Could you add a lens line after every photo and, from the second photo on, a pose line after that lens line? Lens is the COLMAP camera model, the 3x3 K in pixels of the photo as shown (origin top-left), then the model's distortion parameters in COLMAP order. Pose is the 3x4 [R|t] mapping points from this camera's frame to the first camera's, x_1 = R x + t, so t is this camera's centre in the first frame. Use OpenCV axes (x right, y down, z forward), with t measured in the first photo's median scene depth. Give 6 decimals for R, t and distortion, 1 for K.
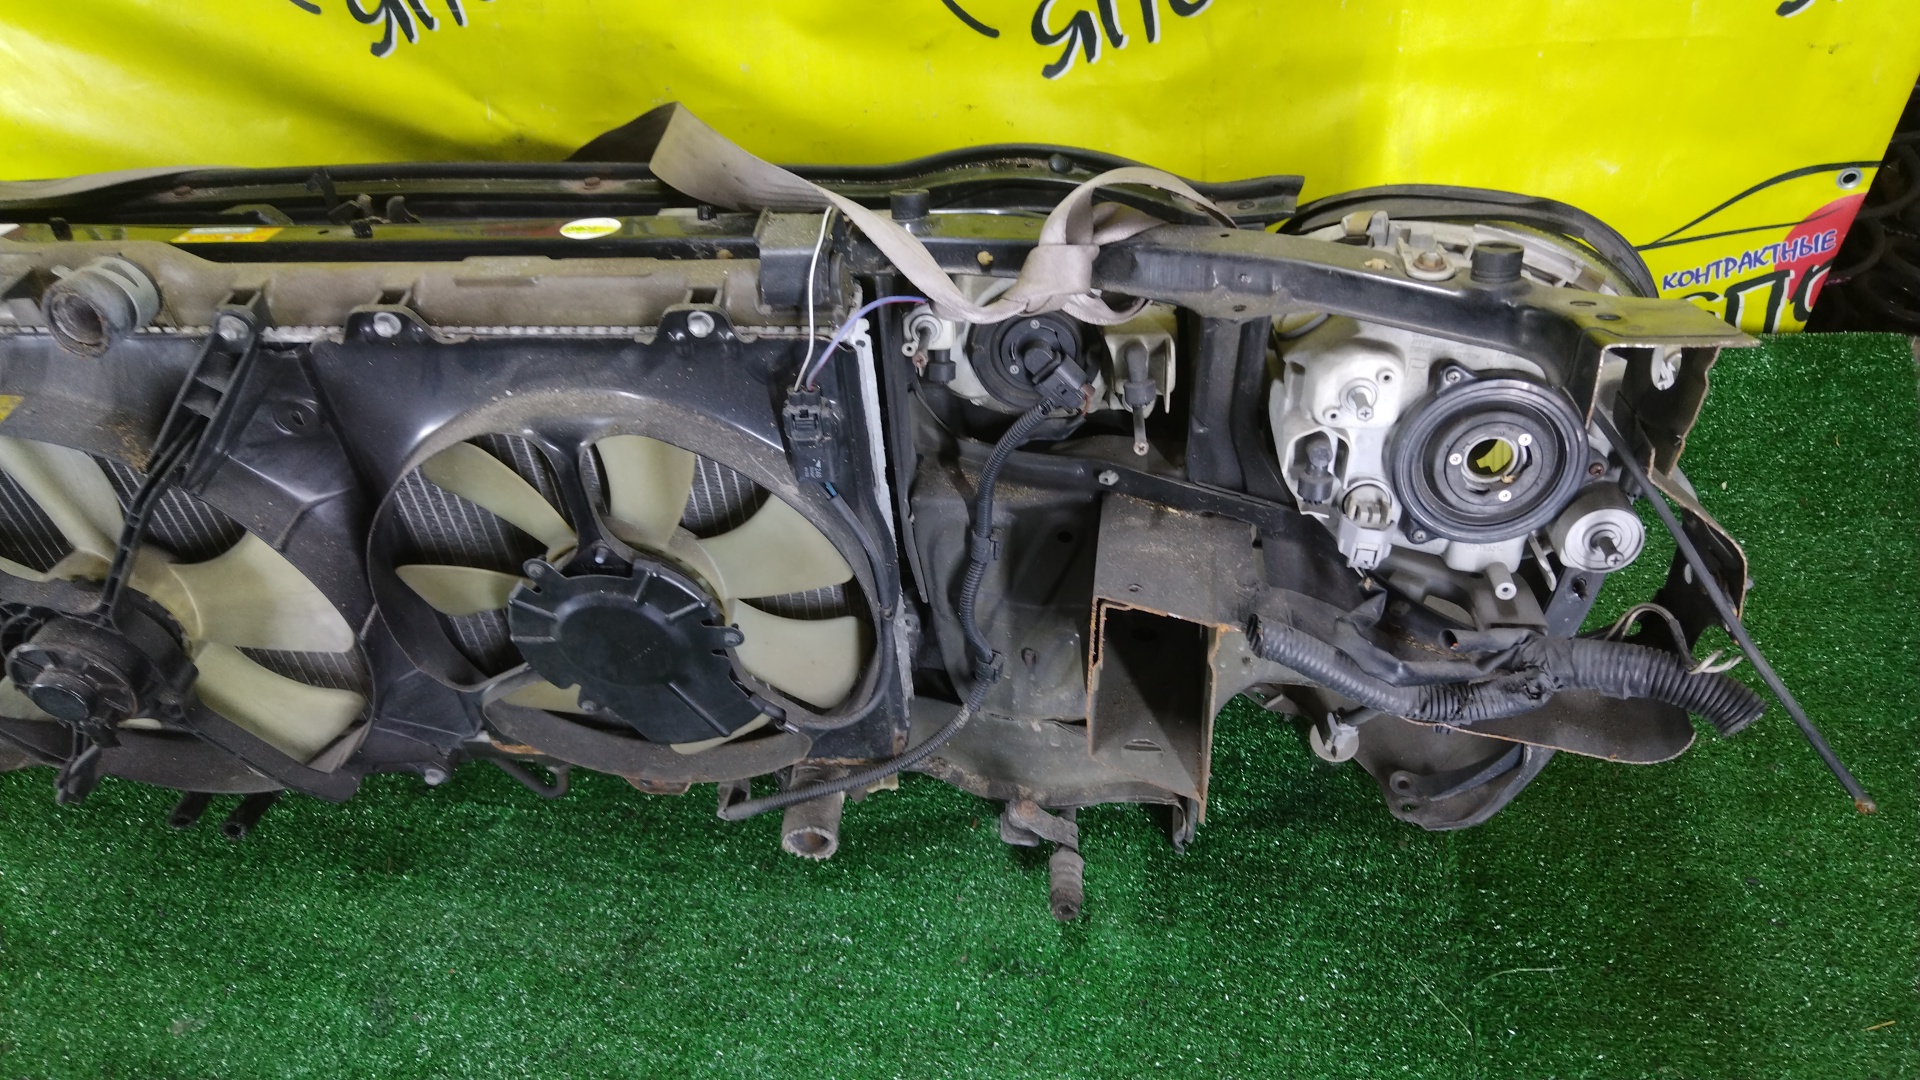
lens RADIAL K [[1317.8, 0, 960.3], [0, 1317.8, 538.0], [0, 0, 1]] dist [-0.014942, 0.022014]
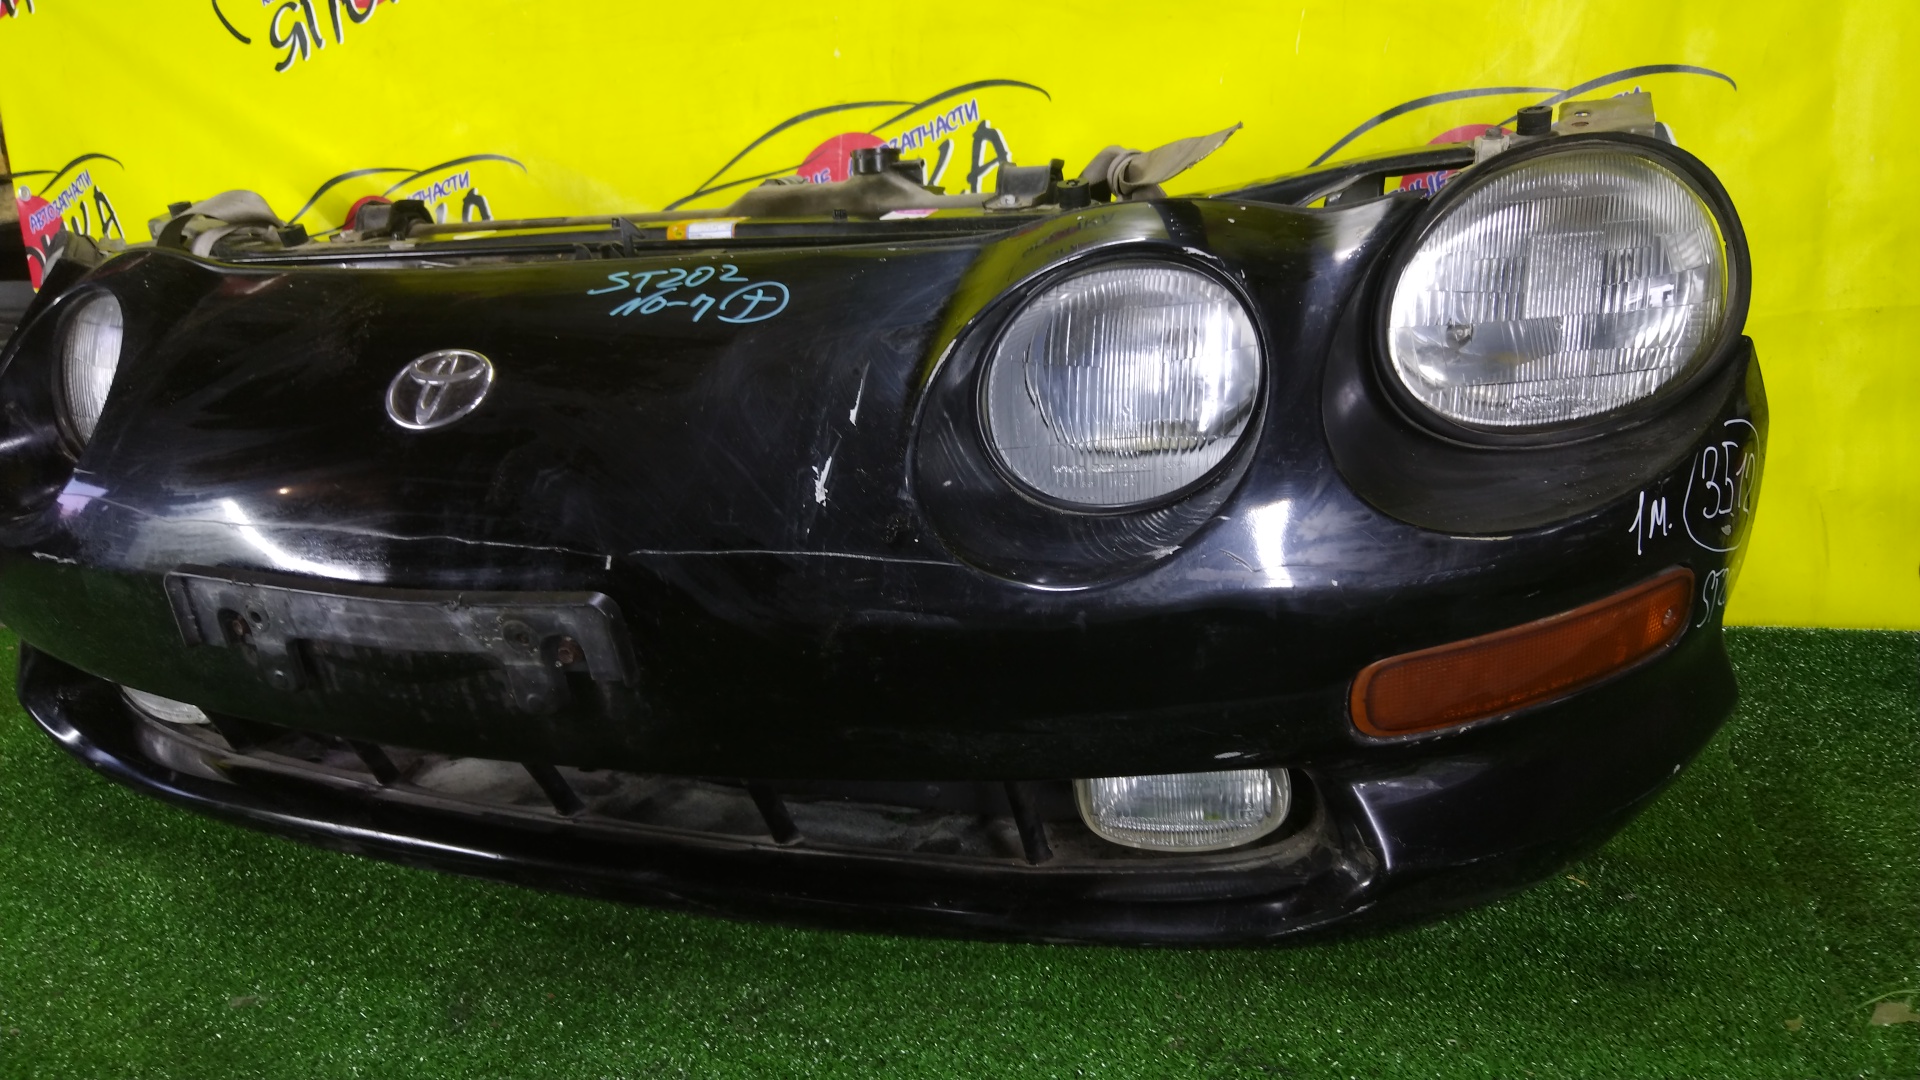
lens RADIAL K [[1317.8, 0, 963.9], [0, 1317.8, 543.4], [0, 0, 1]] dist [-0.014942, 0.022014]
pose [[0.976809, 0.063617, -0.204445, 0.018979], [-0.163410, 0.838490, -0.519838, 0.482525], [0.138354, 0.541191, 0.829440, 0.196040]]
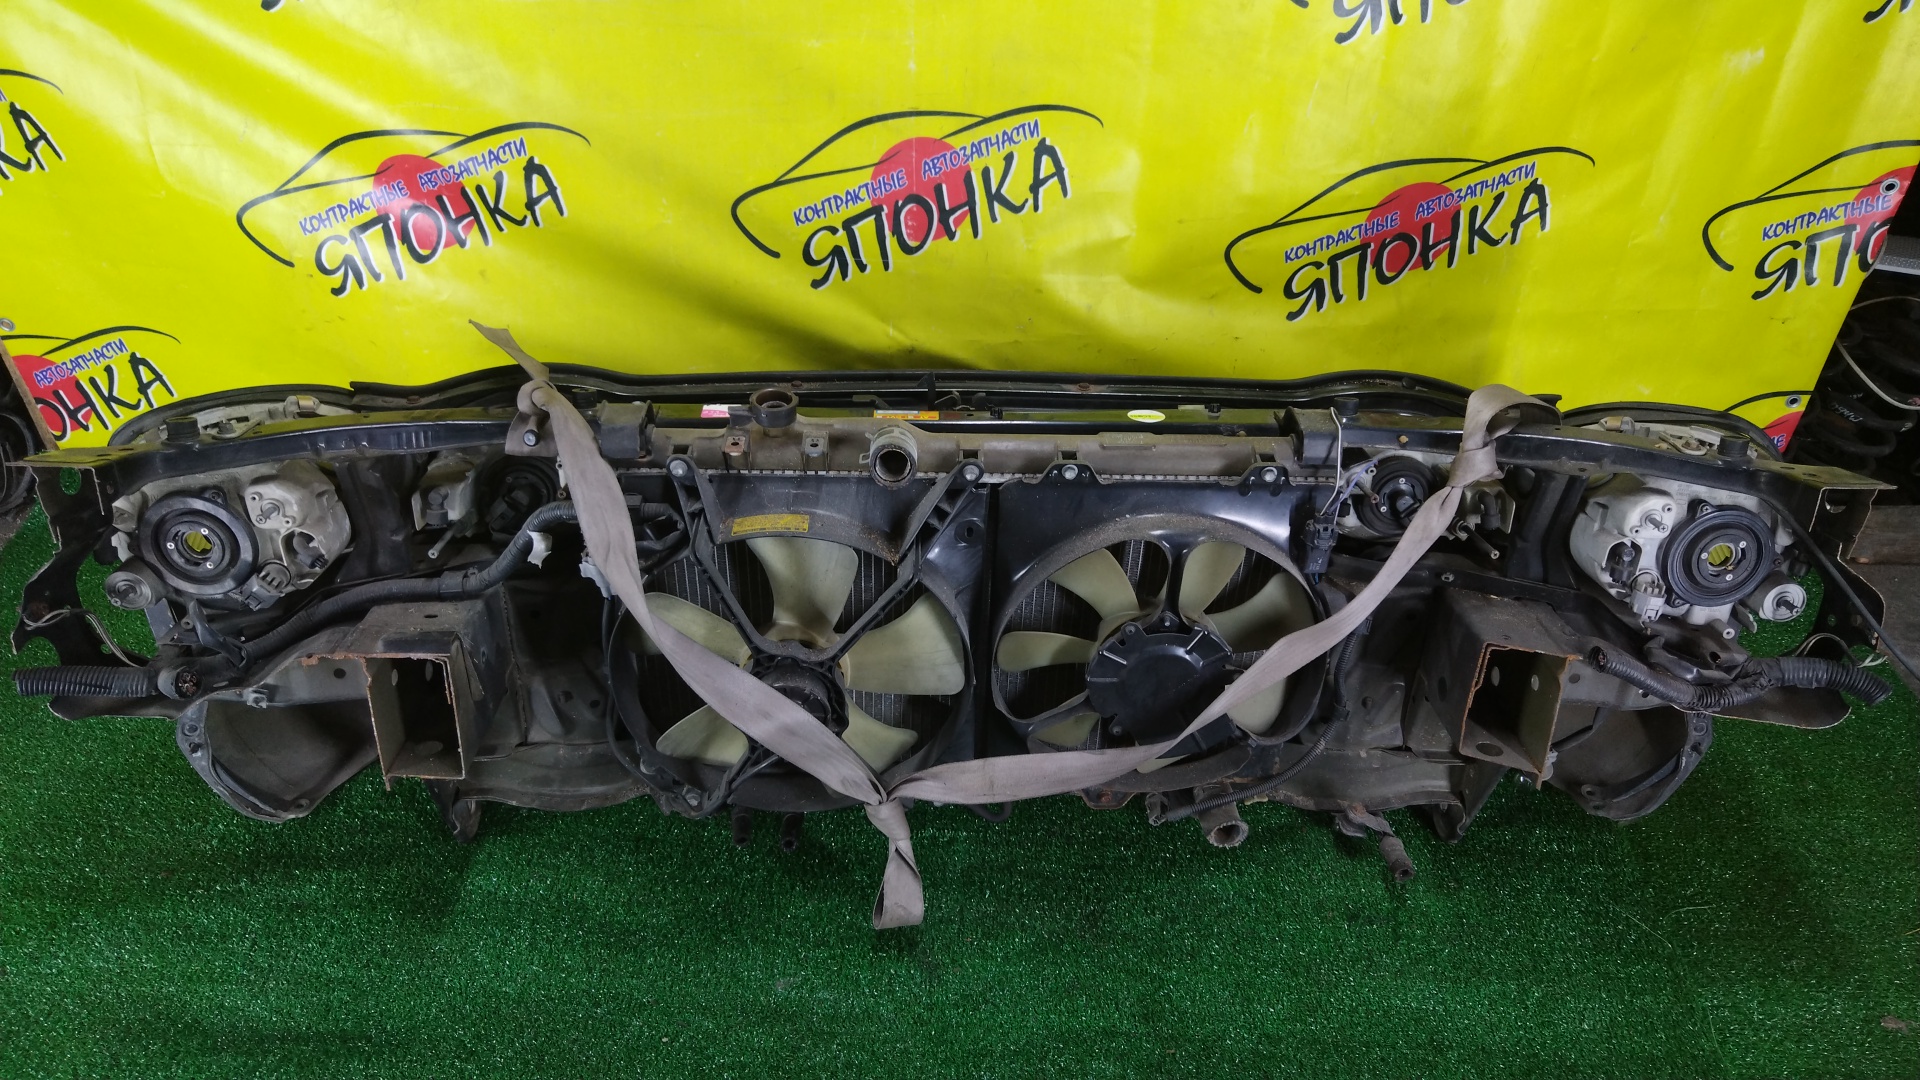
lens RADIAL K [[1317.8, 0, 962.2], [0, 1317.8, 541.3], [0, 0, 1]] dist [-0.014942, 0.022014]
pose [[0.990694, 0.009168, 0.135800, -0.590546], [0.009806, 0.990329, -0.138394, 0.107794], [-0.135755, 0.138438, 0.981023, -0.414401]]
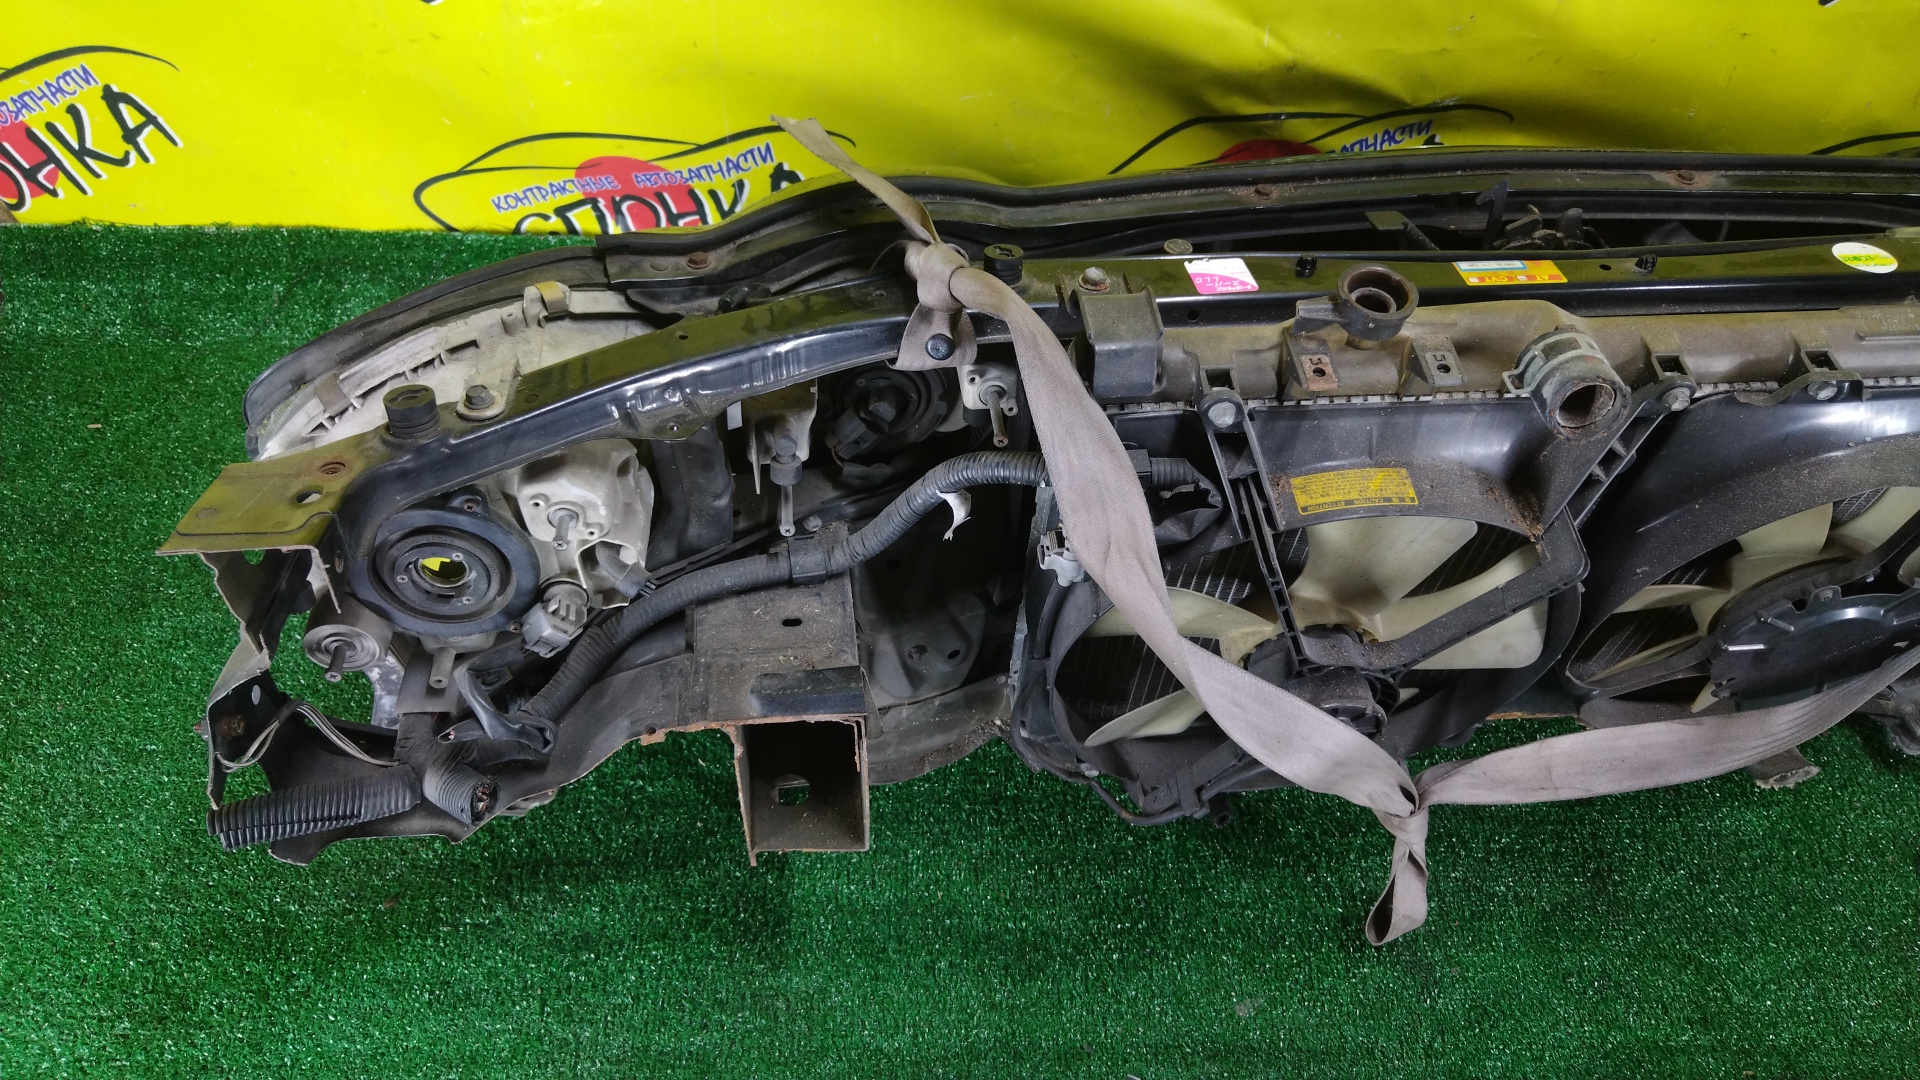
lens RADIAL K [[1317.8, 0, 963.1], [0, 1317.8, 548.1], [0, 0, 1]] dist [-0.014942, 0.022014]
pose [[0.980905, -0.077362, 0.178437, -0.960807], [0.042115, 0.980205, 0.193456, -0.199898], [-0.189871, -0.182248, 0.964746, 0.095311]]
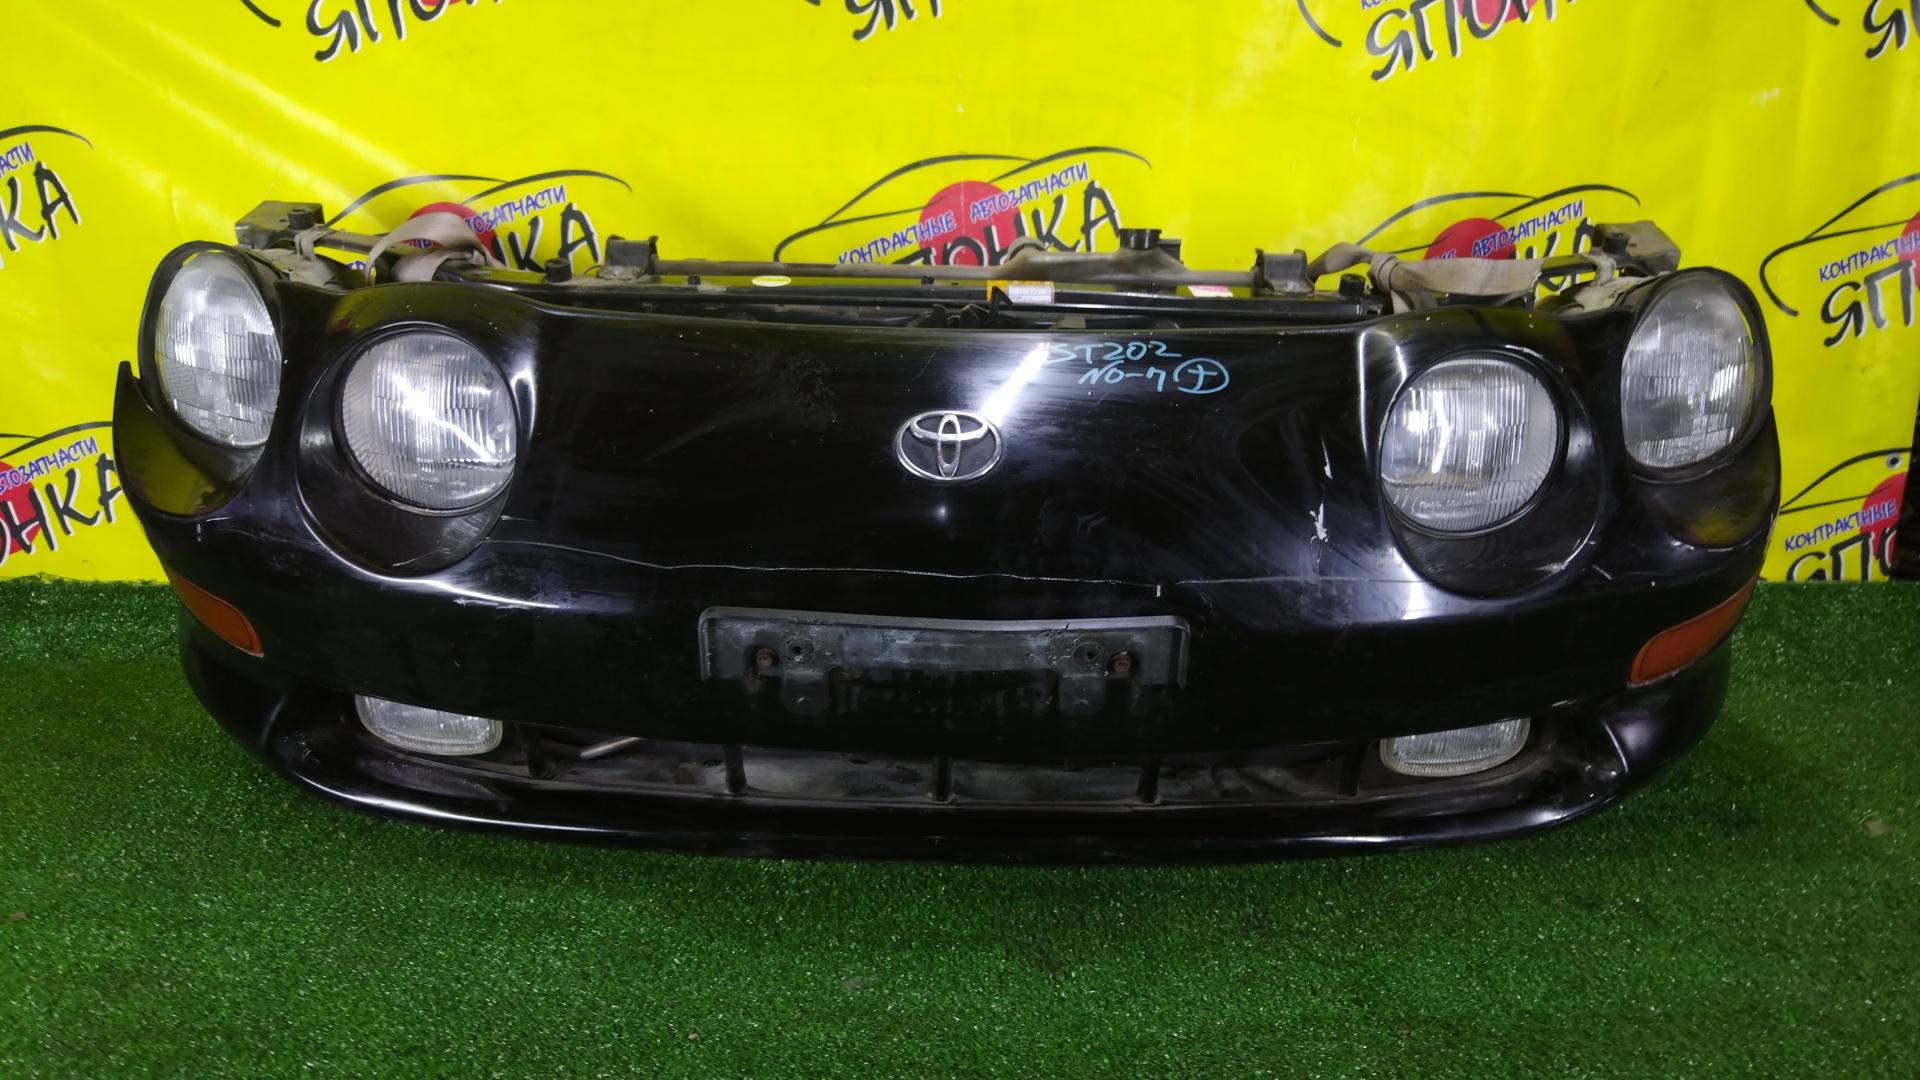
lens RADIAL K [[1317.8, 0, 964.6], [0, 1317.8, 538.1], [0, 0, 1]] dist [-0.014942, 0.022014]
pose [[0.987000, 0.033678, 0.157155, -0.668687], [0.051908, 0.858608, -0.509998, 0.584597], [-0.152110, 0.511525, 0.845698, -0.016927]]
